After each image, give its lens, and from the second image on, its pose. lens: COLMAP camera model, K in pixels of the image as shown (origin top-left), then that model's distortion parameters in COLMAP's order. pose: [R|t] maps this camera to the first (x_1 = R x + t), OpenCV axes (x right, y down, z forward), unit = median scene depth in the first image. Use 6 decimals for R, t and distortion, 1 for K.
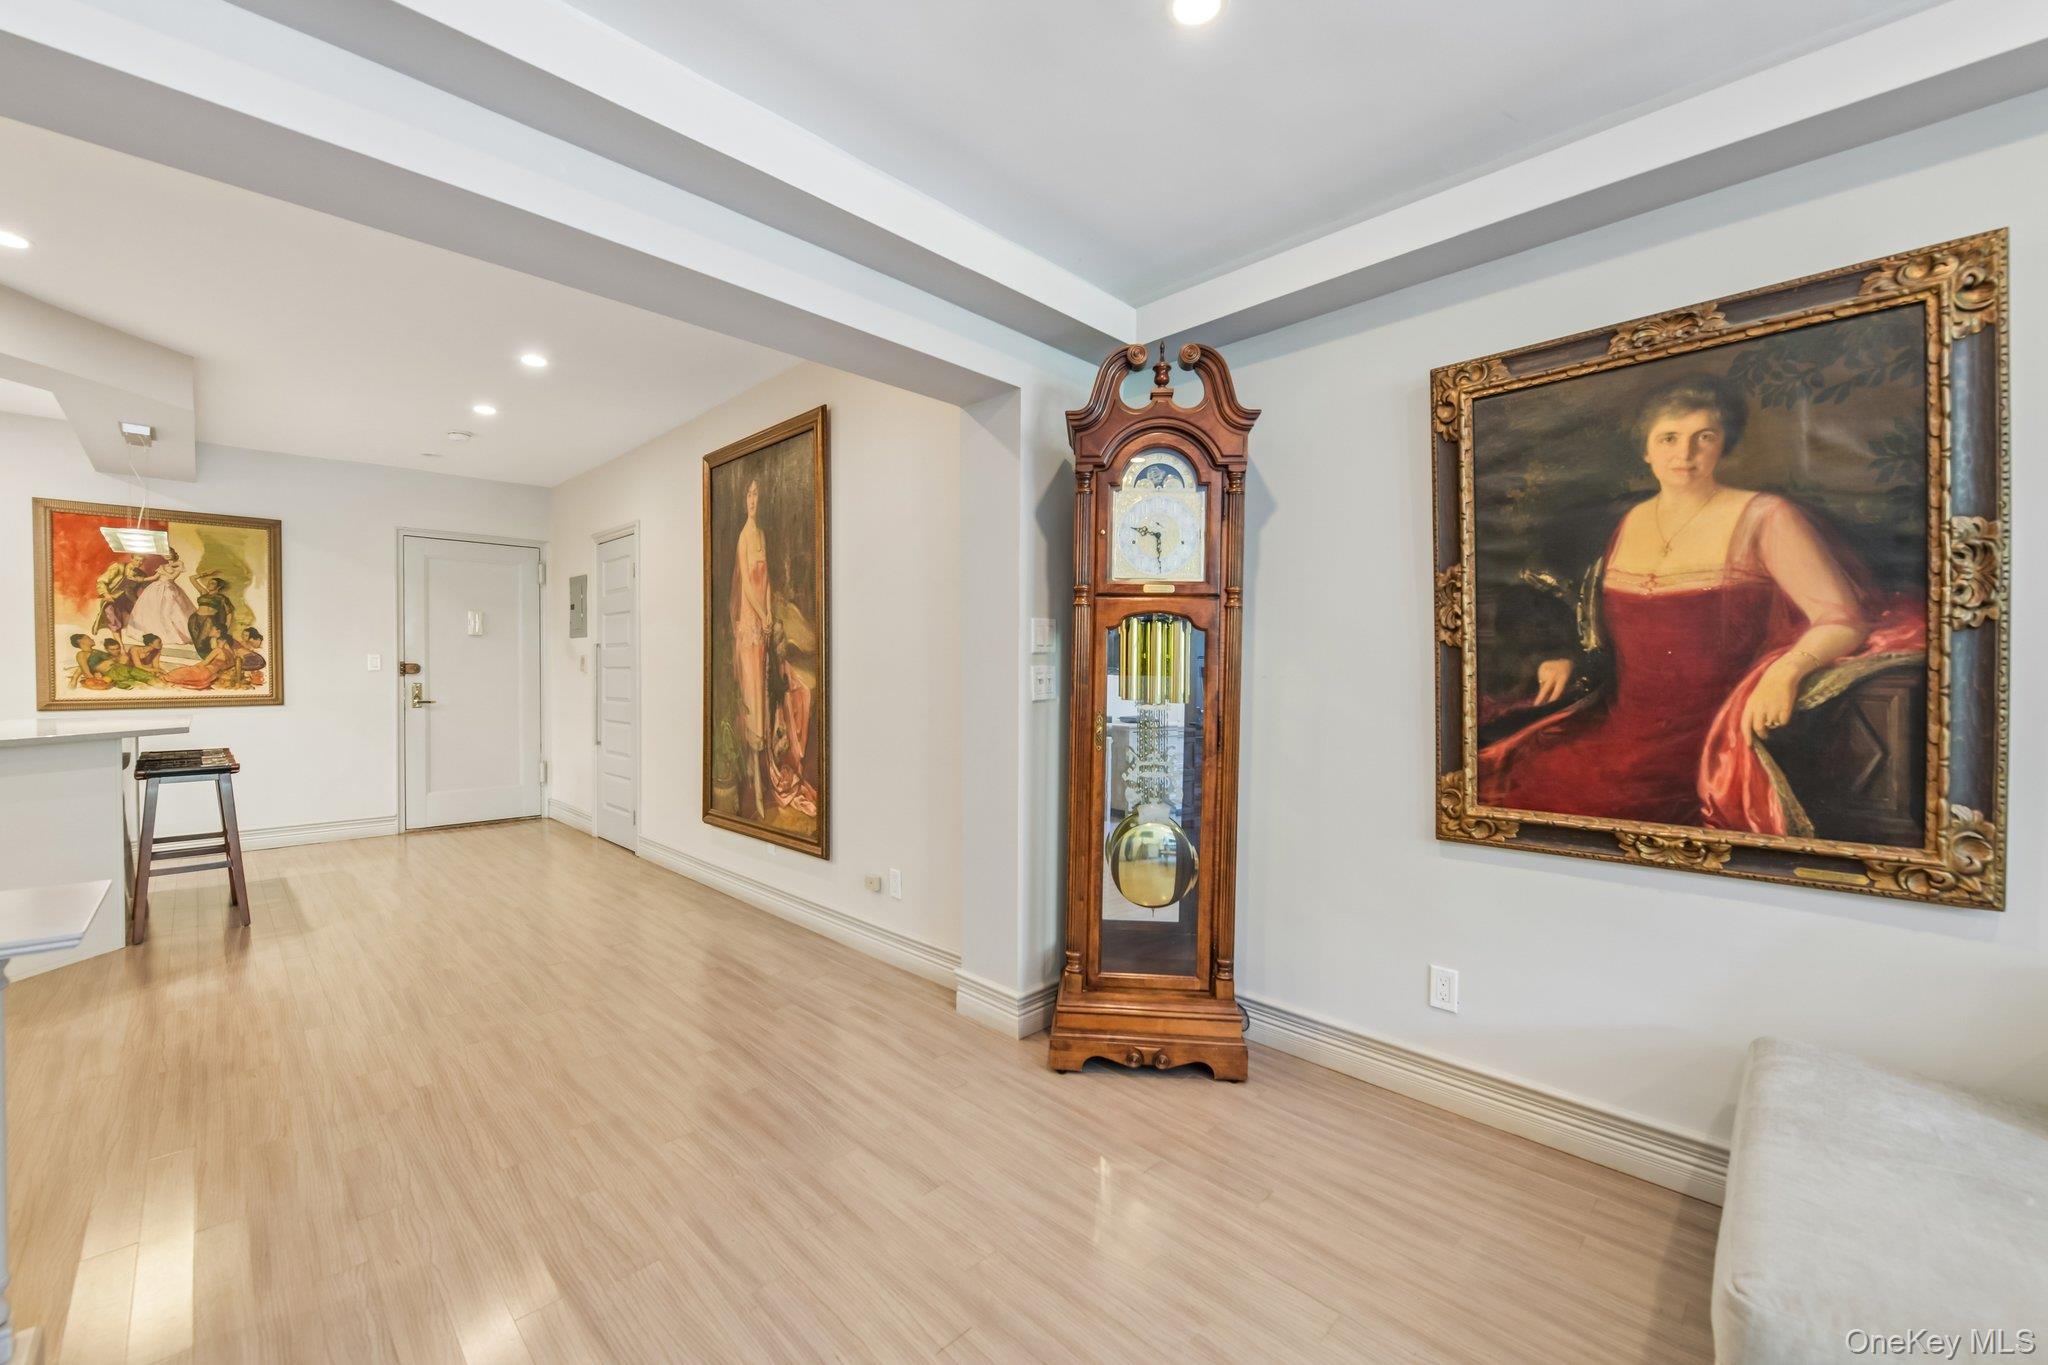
lens RADIAL K [[816.6, 0, 1028.2], [0, 816.6, 676.7], [0, 0, 1]] dist [0.000581, -0.003776]
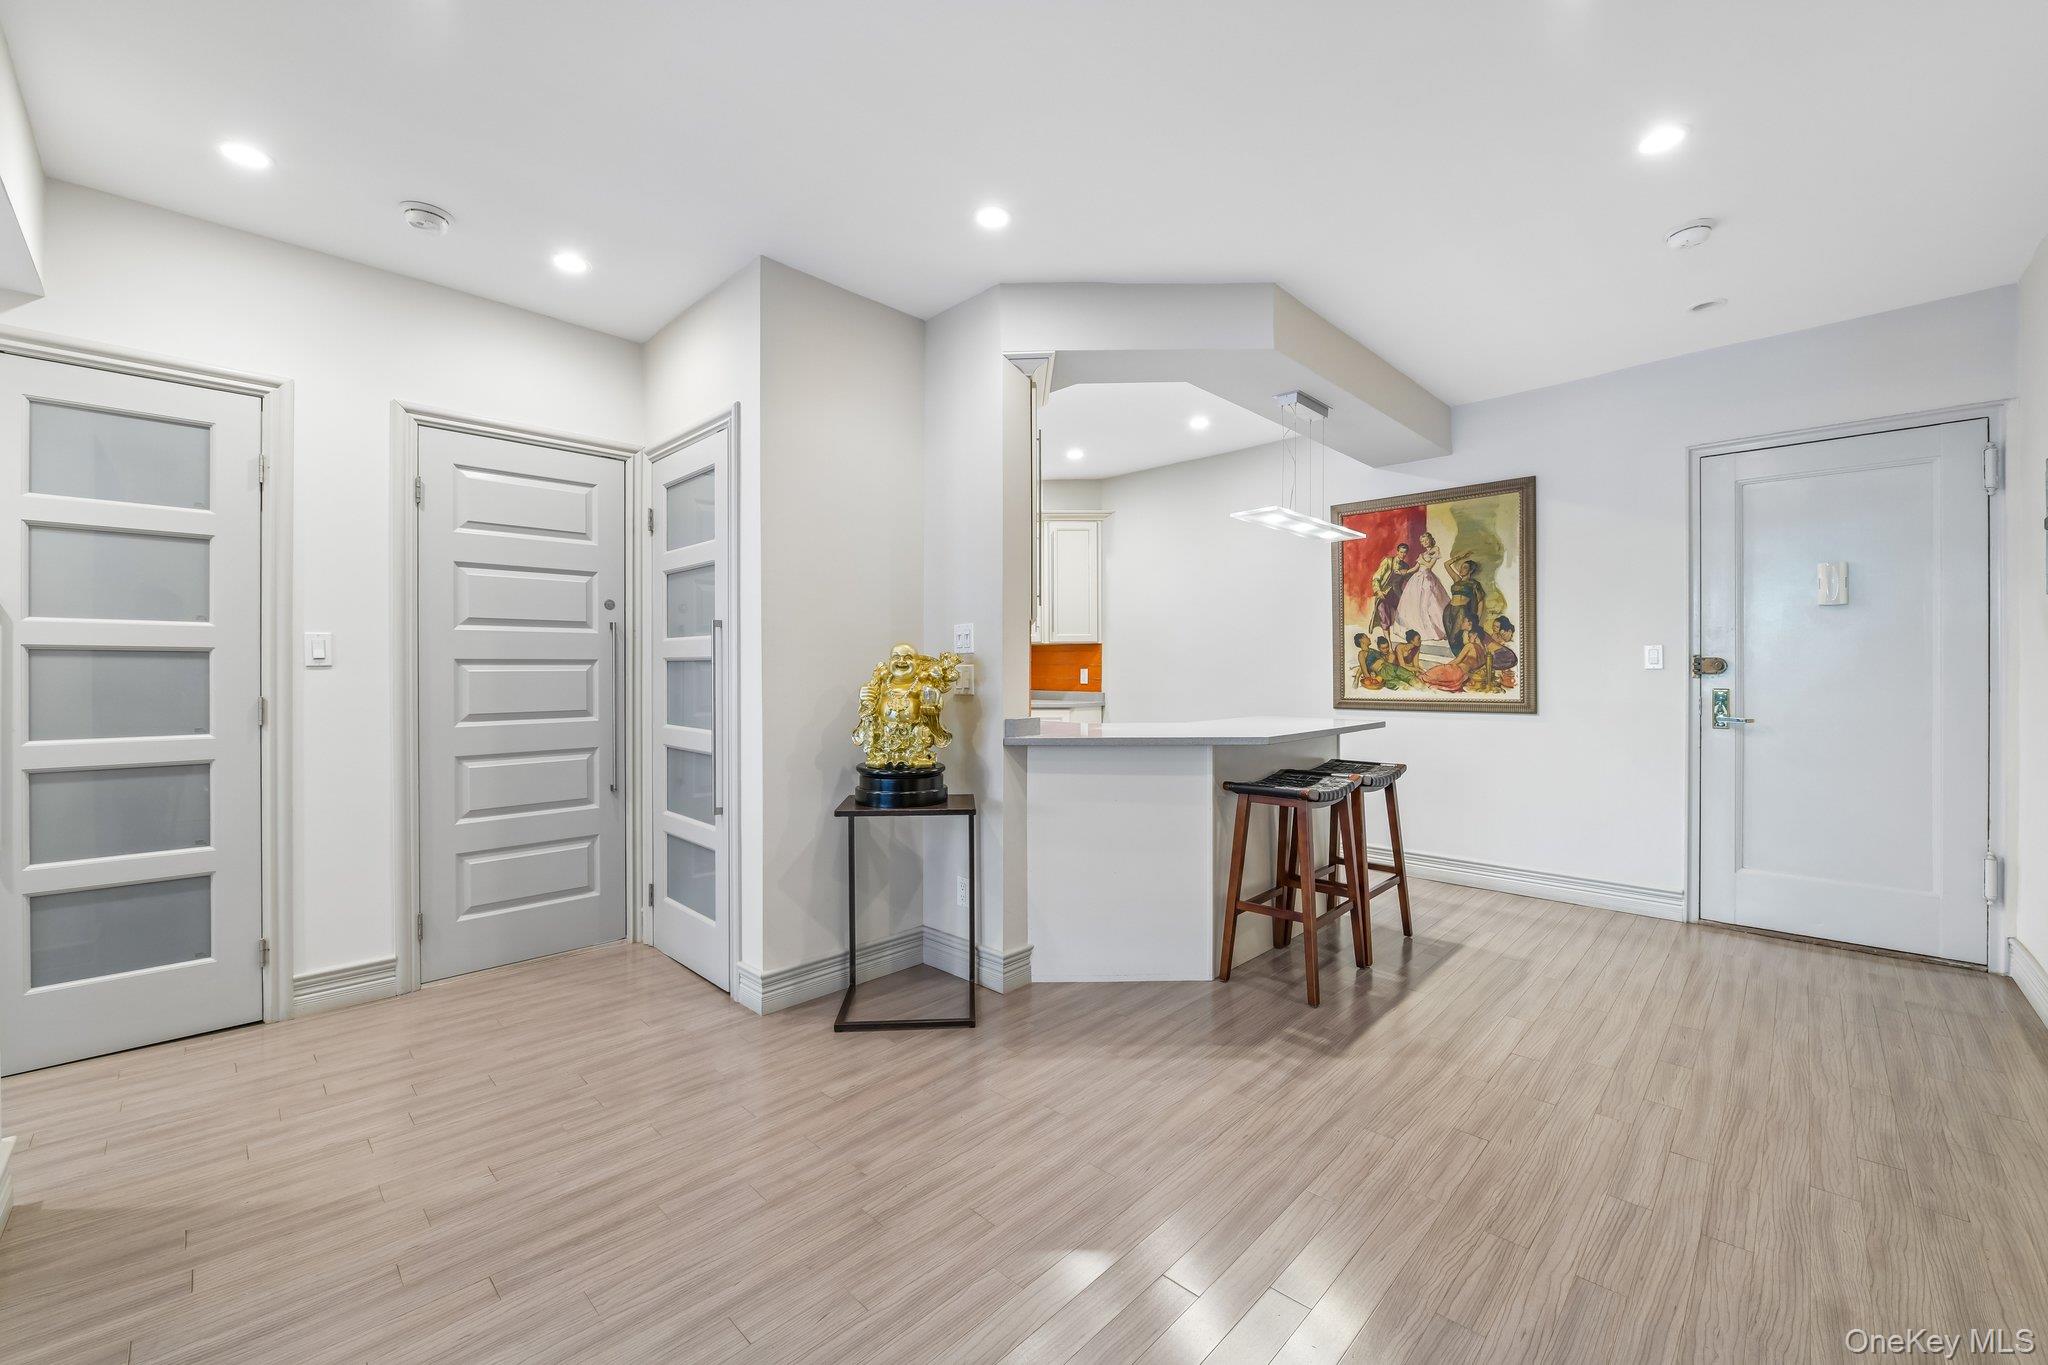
lens RADIAL K [[809.3, 0, 1026.8], [0, 809.3, 673.6], [0, 0, 1]] dist [-0.001154, -0.003722]
pose [[0.005194, 0.002191, -0.999984, -0.188395], [-0.006495, 0.999977, 0.002157, -0.002743], [0.999965, 0.006483, 0.005208, 0.646967]]
